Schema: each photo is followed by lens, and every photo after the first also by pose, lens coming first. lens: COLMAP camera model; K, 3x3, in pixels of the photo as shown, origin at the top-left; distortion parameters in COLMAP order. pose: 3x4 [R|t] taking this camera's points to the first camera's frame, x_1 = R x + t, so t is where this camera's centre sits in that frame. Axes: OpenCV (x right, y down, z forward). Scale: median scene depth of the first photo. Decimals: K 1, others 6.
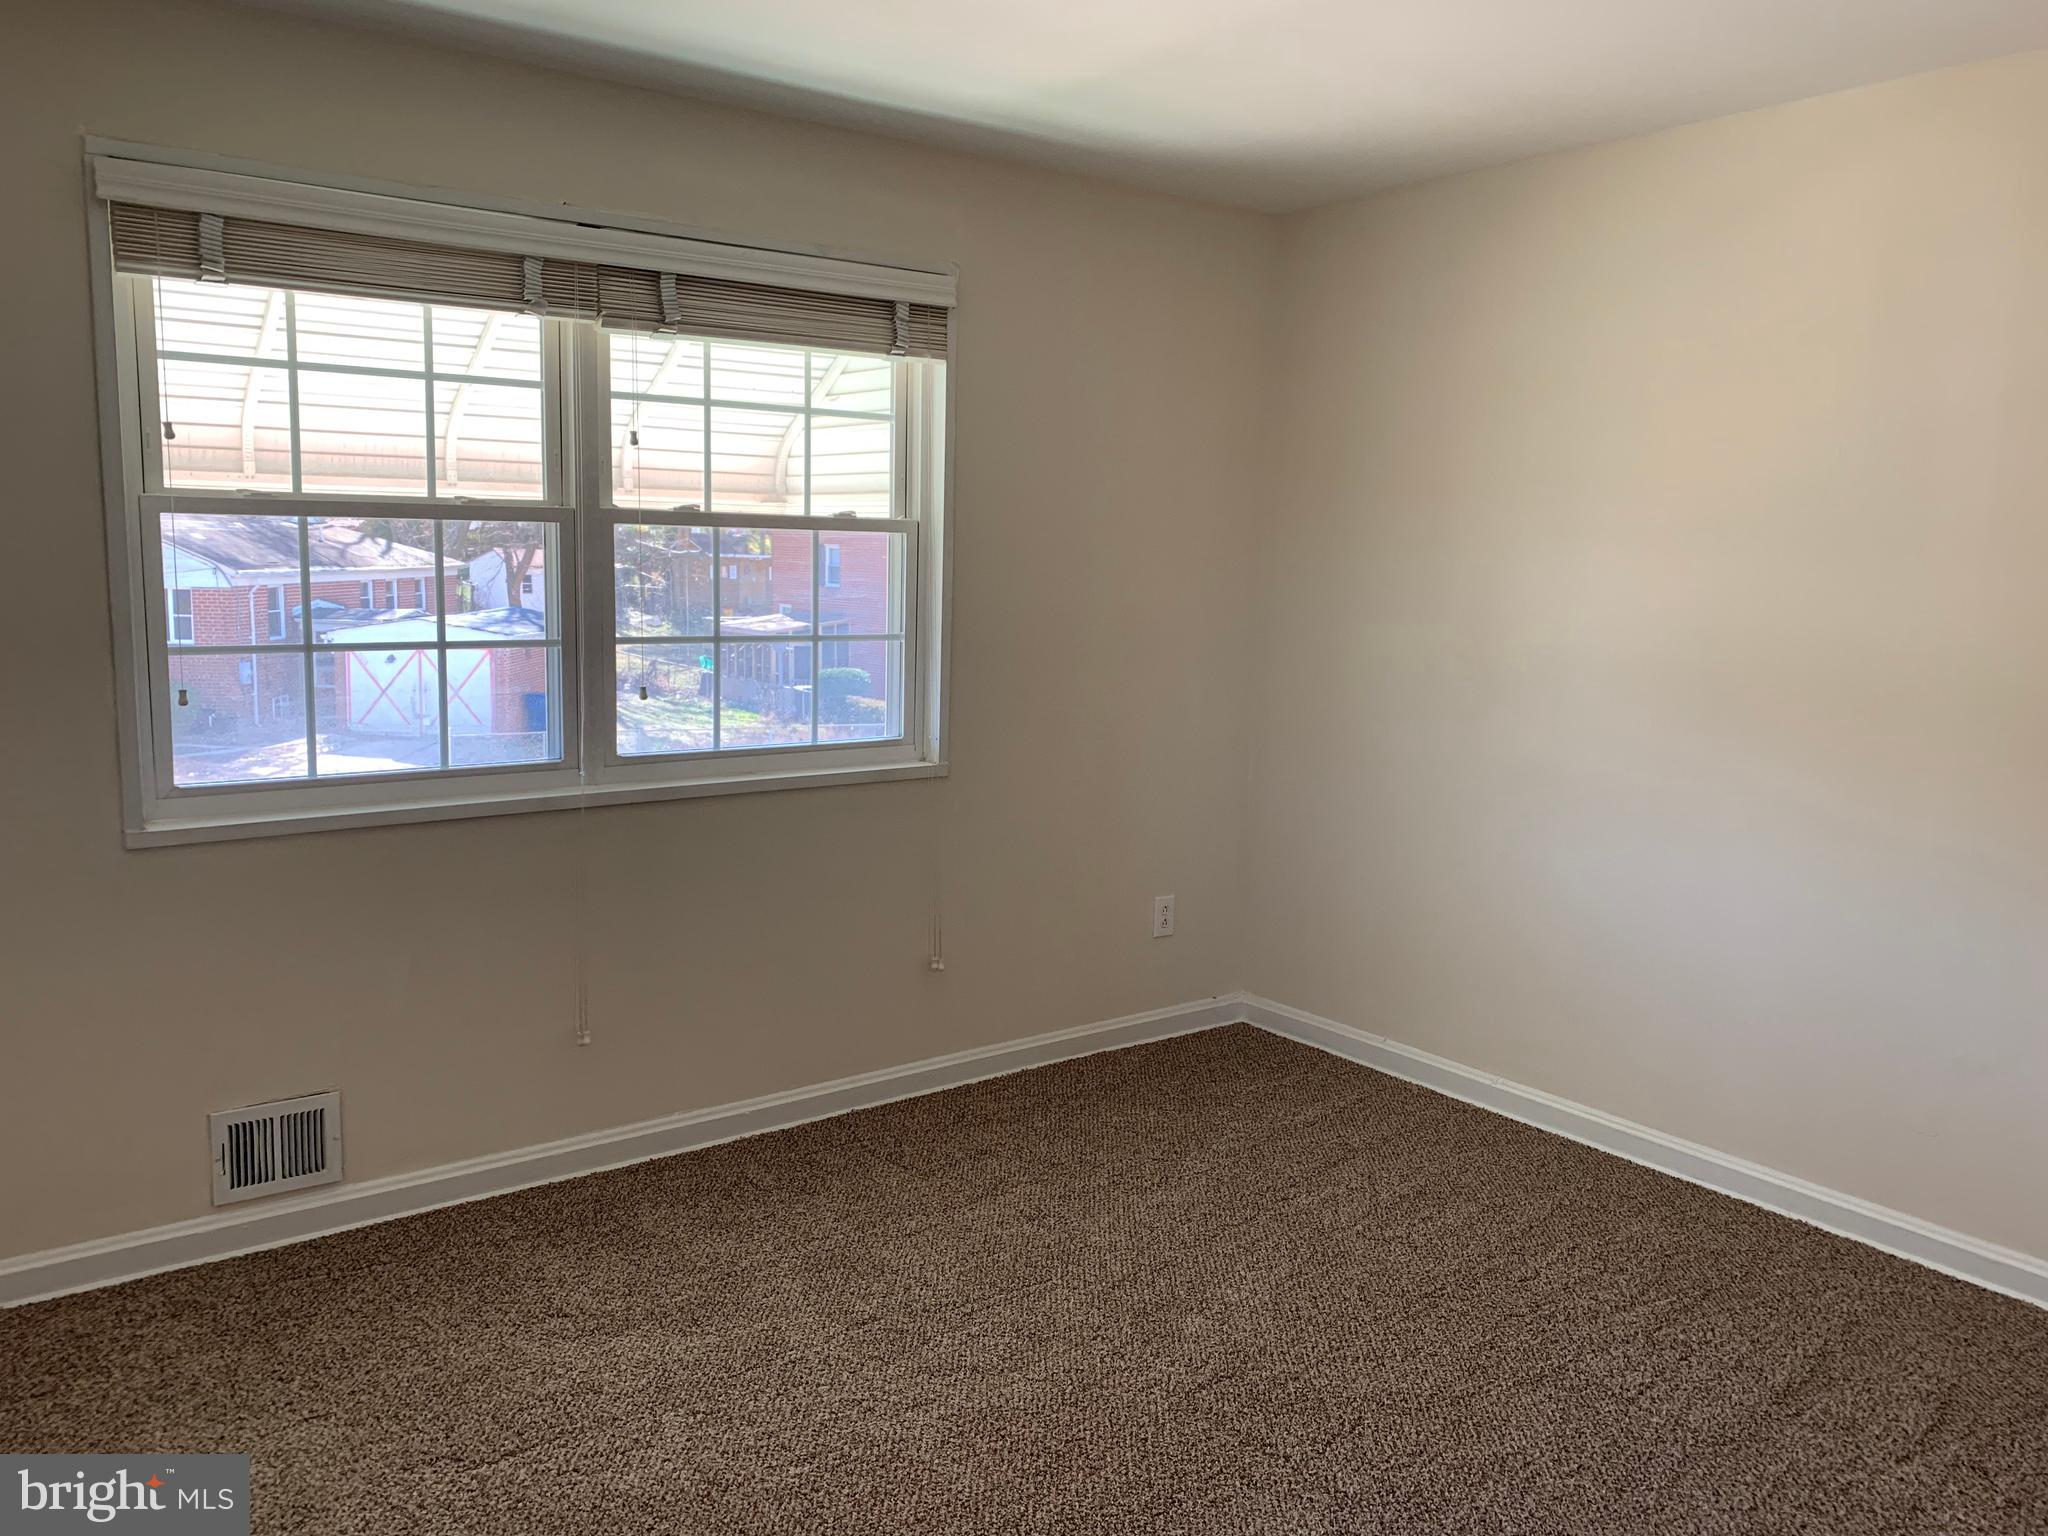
lens RADIAL K [[1574.9, 0, 1030.0], [0, 1574.9, 772.7], [0, 0, 1]] dist [0.045845, -0.080126]
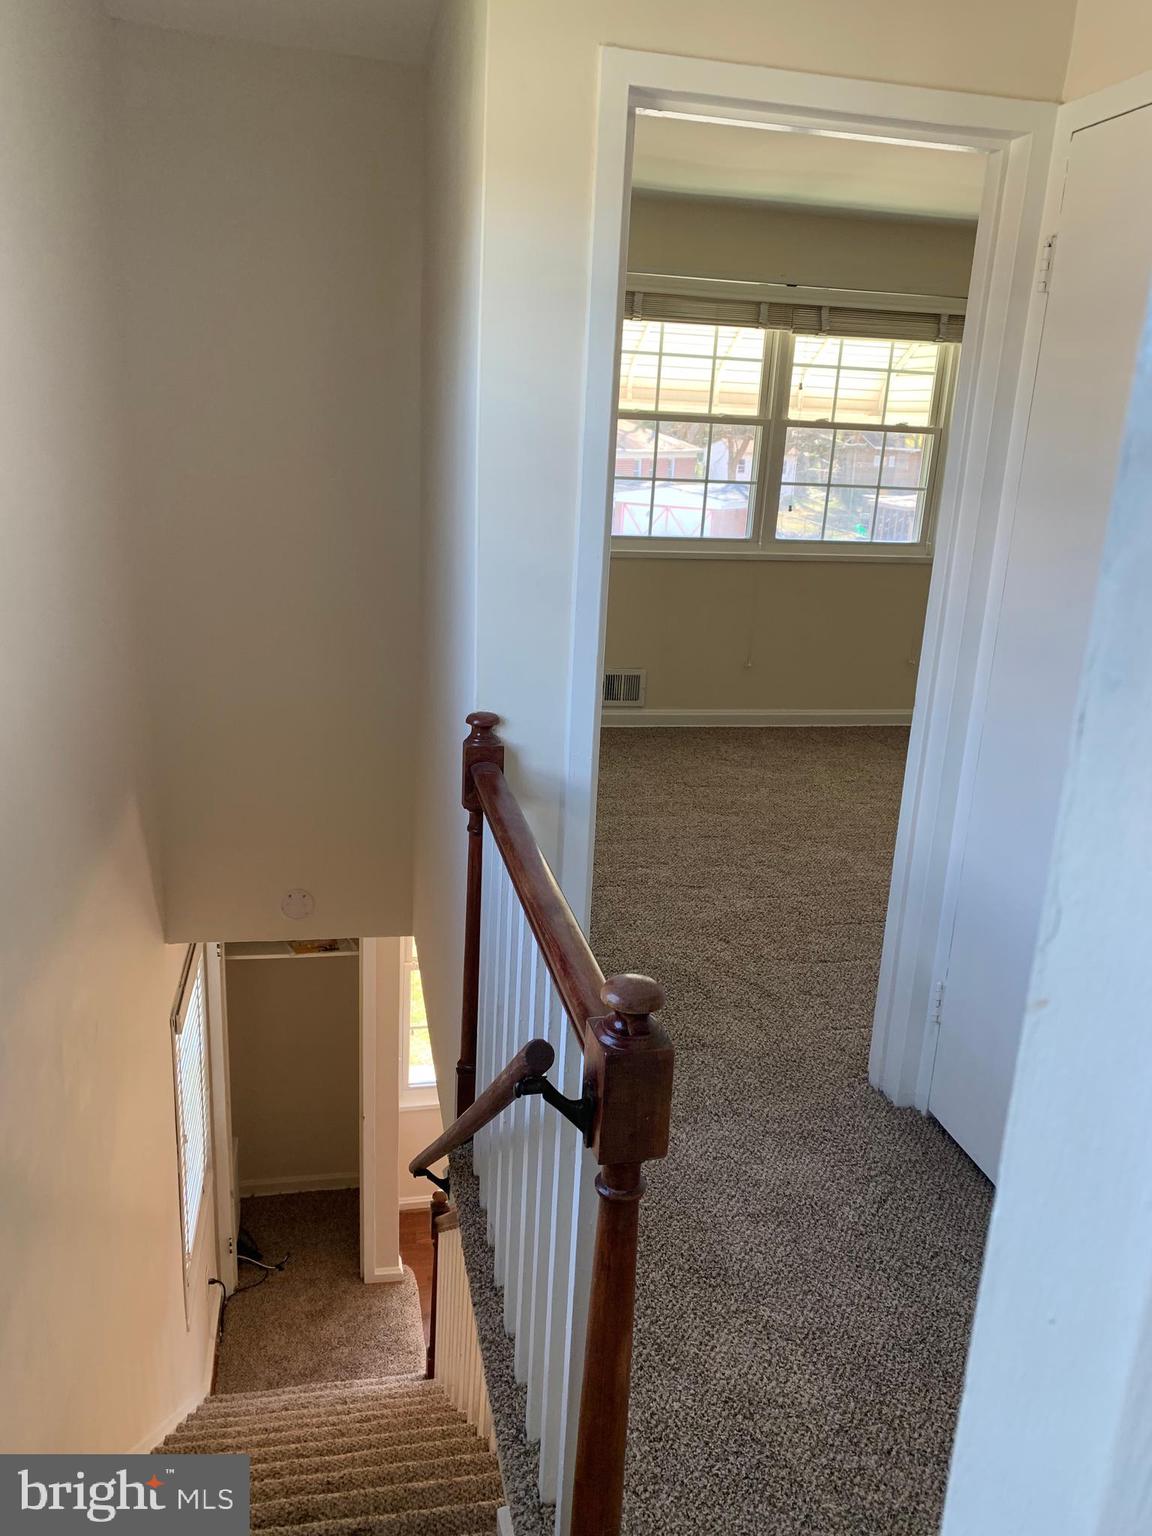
lens RADIAL K [[1181.2, 0, 576.0], [0, 1181.2, 768.0], [0, 0, 1]] dist [0.045845, -0.080126]
pose [[0.903820, 0.143605, -0.403096, 0.201644], [-0.091383, 0.985050, 0.146031, 0.093656], [0.418040, -0.095150, 0.903432, -0.645853]]
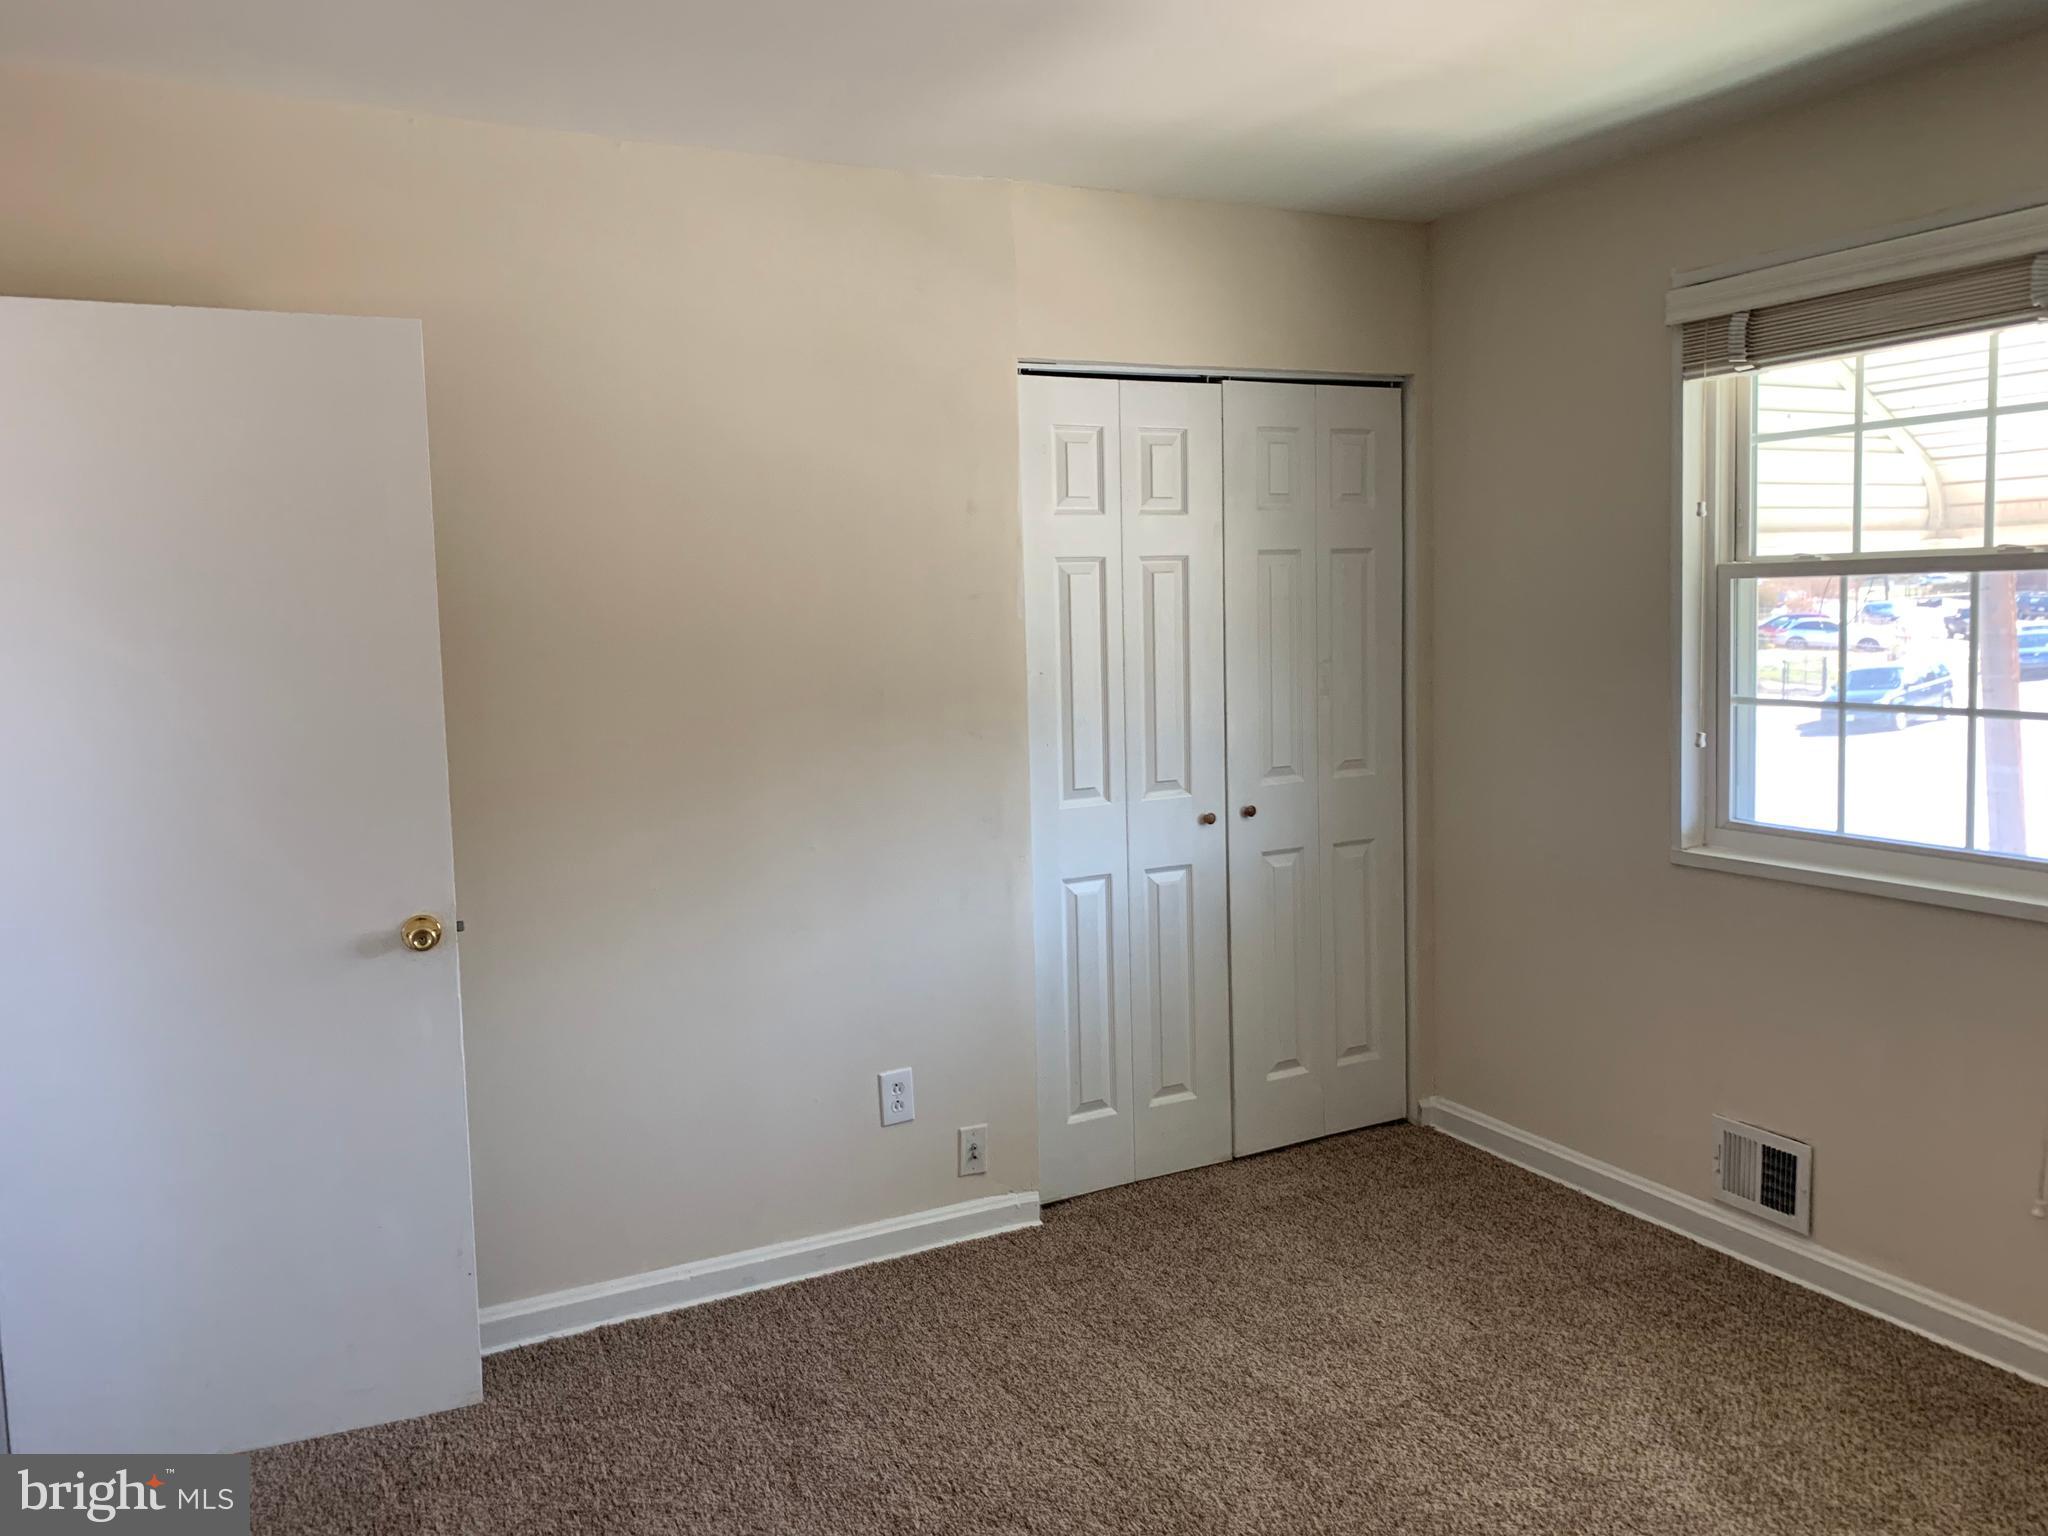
lens RADIAL K [[1574.9, 0, 1030.0], [0, 1574.9, 772.7], [0, 0, 1]] dist [0.045845, -0.080126]
pose [[-0.177924, 0.093027, -0.979637, 0.570251], [-0.122283, 0.985715, 0.115814, -0.081763], [0.976417, 0.140399, -0.164007, 0.605189]]
